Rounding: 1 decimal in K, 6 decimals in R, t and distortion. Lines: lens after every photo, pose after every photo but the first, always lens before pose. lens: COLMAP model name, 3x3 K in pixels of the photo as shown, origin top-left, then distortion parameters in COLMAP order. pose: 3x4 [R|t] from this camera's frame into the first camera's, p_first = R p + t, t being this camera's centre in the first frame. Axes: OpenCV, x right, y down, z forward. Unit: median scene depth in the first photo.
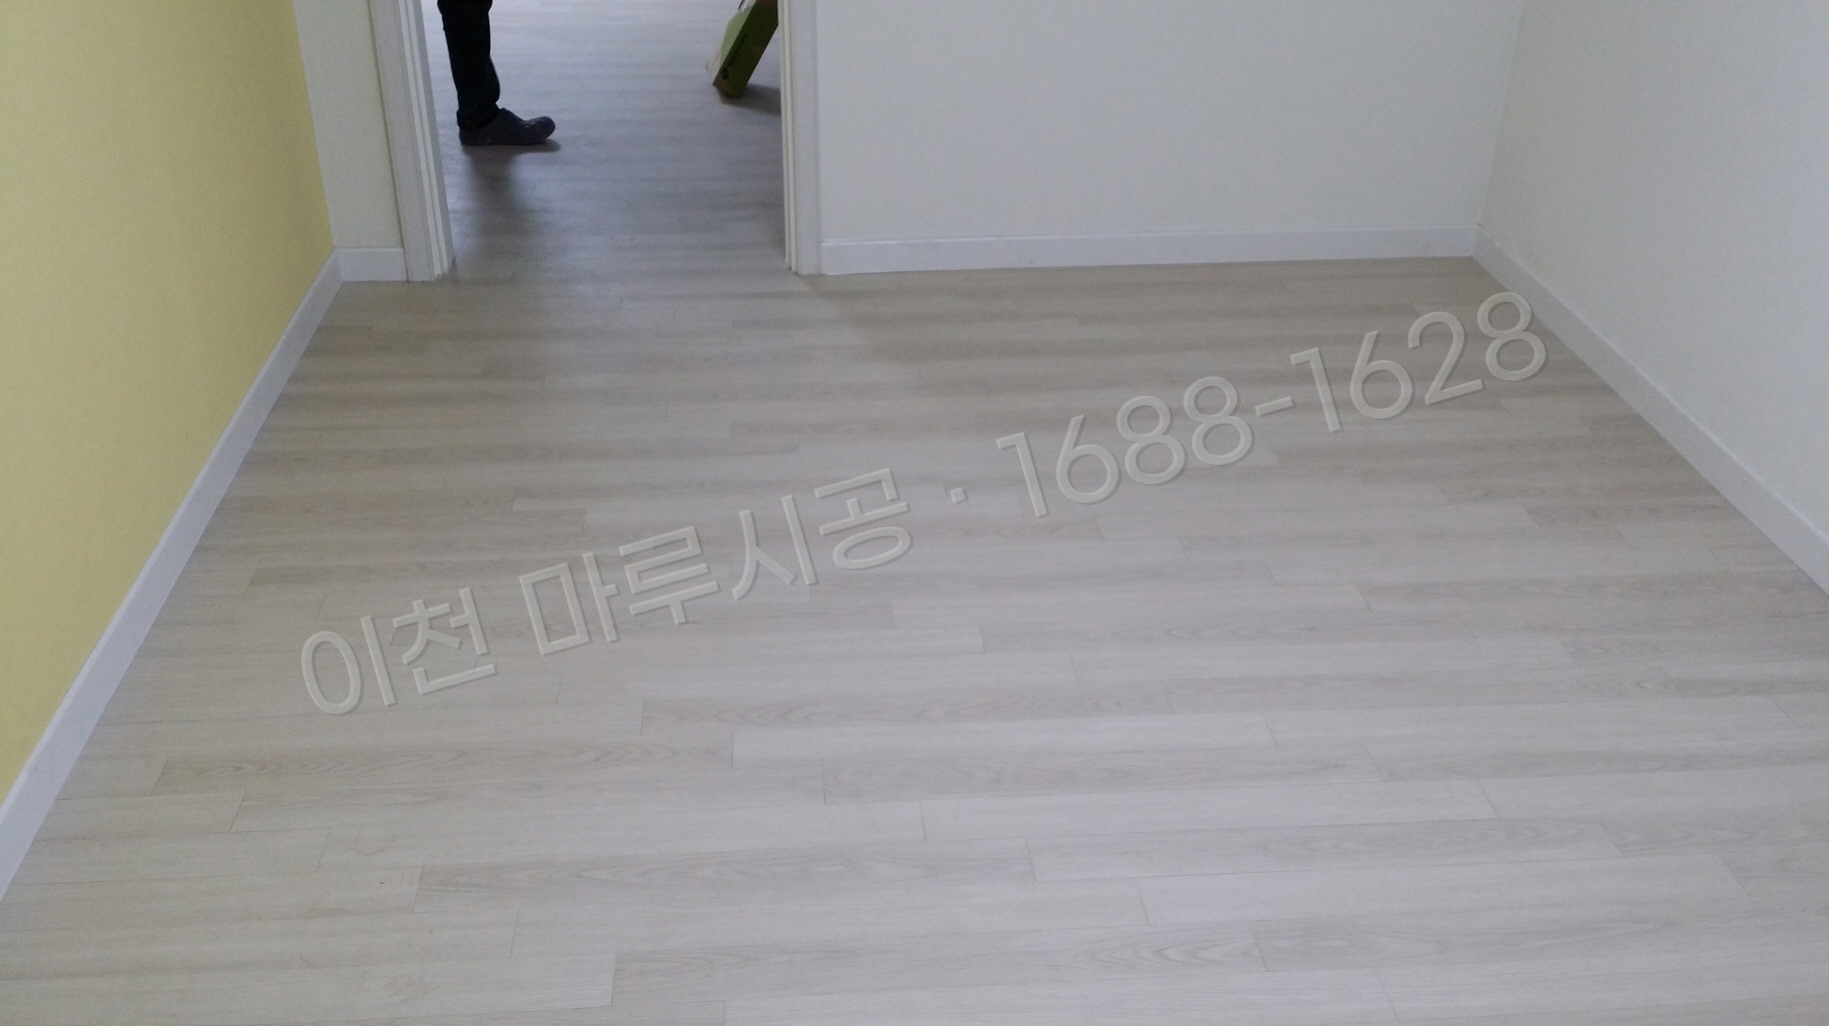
lens RADIAL K [[1681.7, 0, 914.5], [0, 1681.7, 513.0], [0, 0, 1]] dist [0.119938, -0.333353]
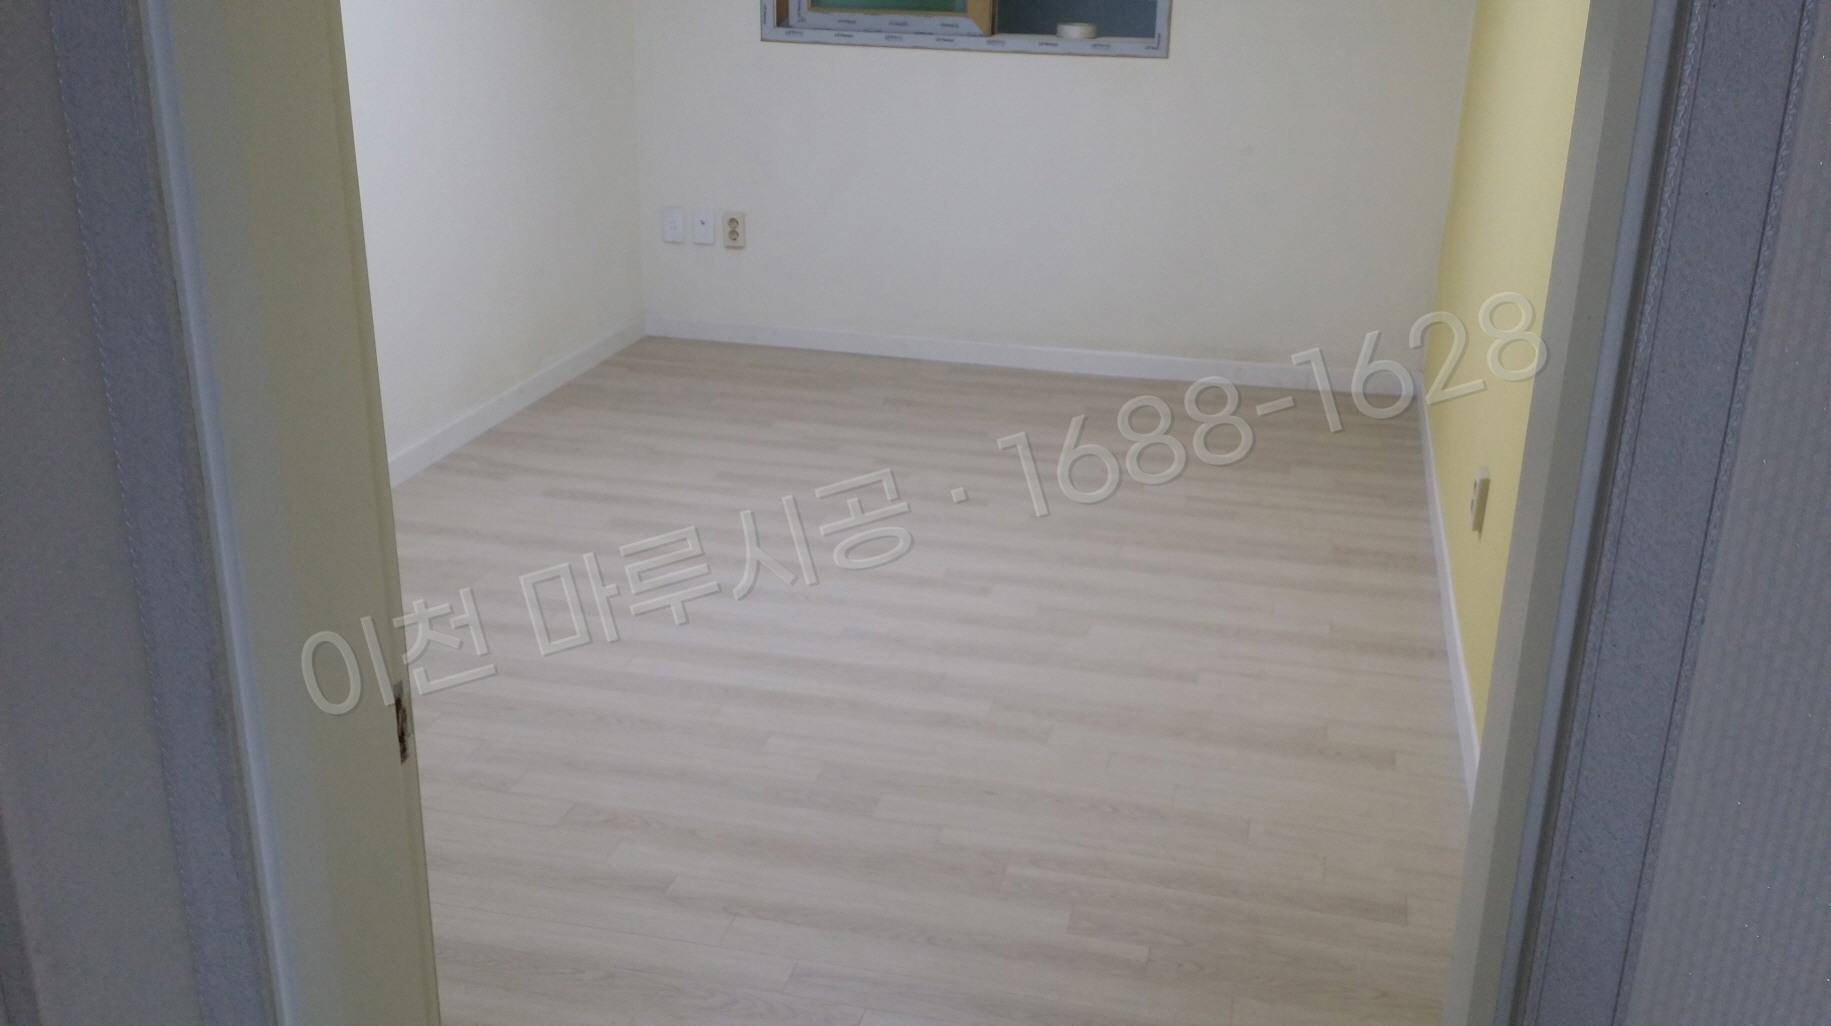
lens RADIAL K [[1683.5, 0, 915.5], [0, 1683.5, 513.0], [0, 0, 1]] dist [0.119938, -0.333353]
pose [[-0.947707, -0.139781, 0.286903, -0.435351], [0.123965, 0.667159, 0.734528, -1.026472], [-0.294083, 0.731684, -0.614943, 1.788996]]
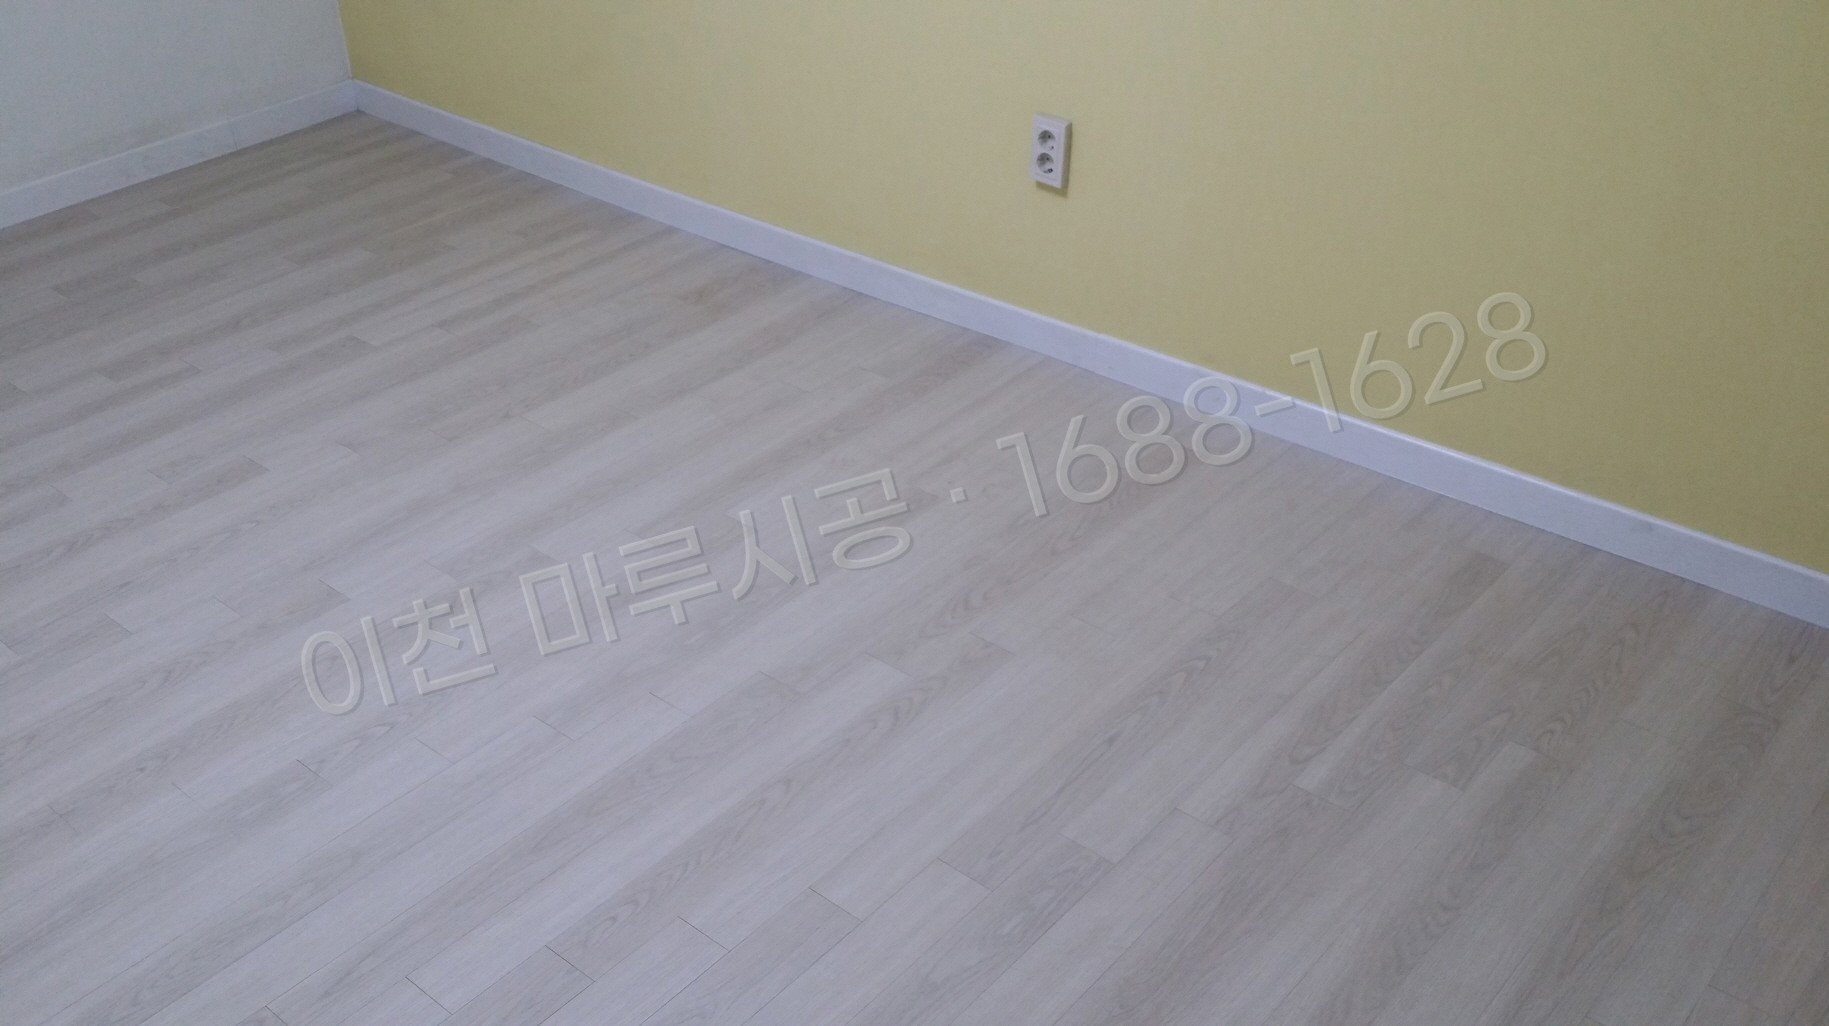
lens RADIAL K [[1681.7, 0, 914.5], [0, 1681.7, 513.0], [0, 0, 1]] dist [0.119938, -0.333353]
pose [[-0.710187, 0.373097, -0.597020, 0.447546], [-0.334745, 0.567074, 0.752578, -0.672885], [0.619339, 0.734320, -0.277836, 1.234702]]
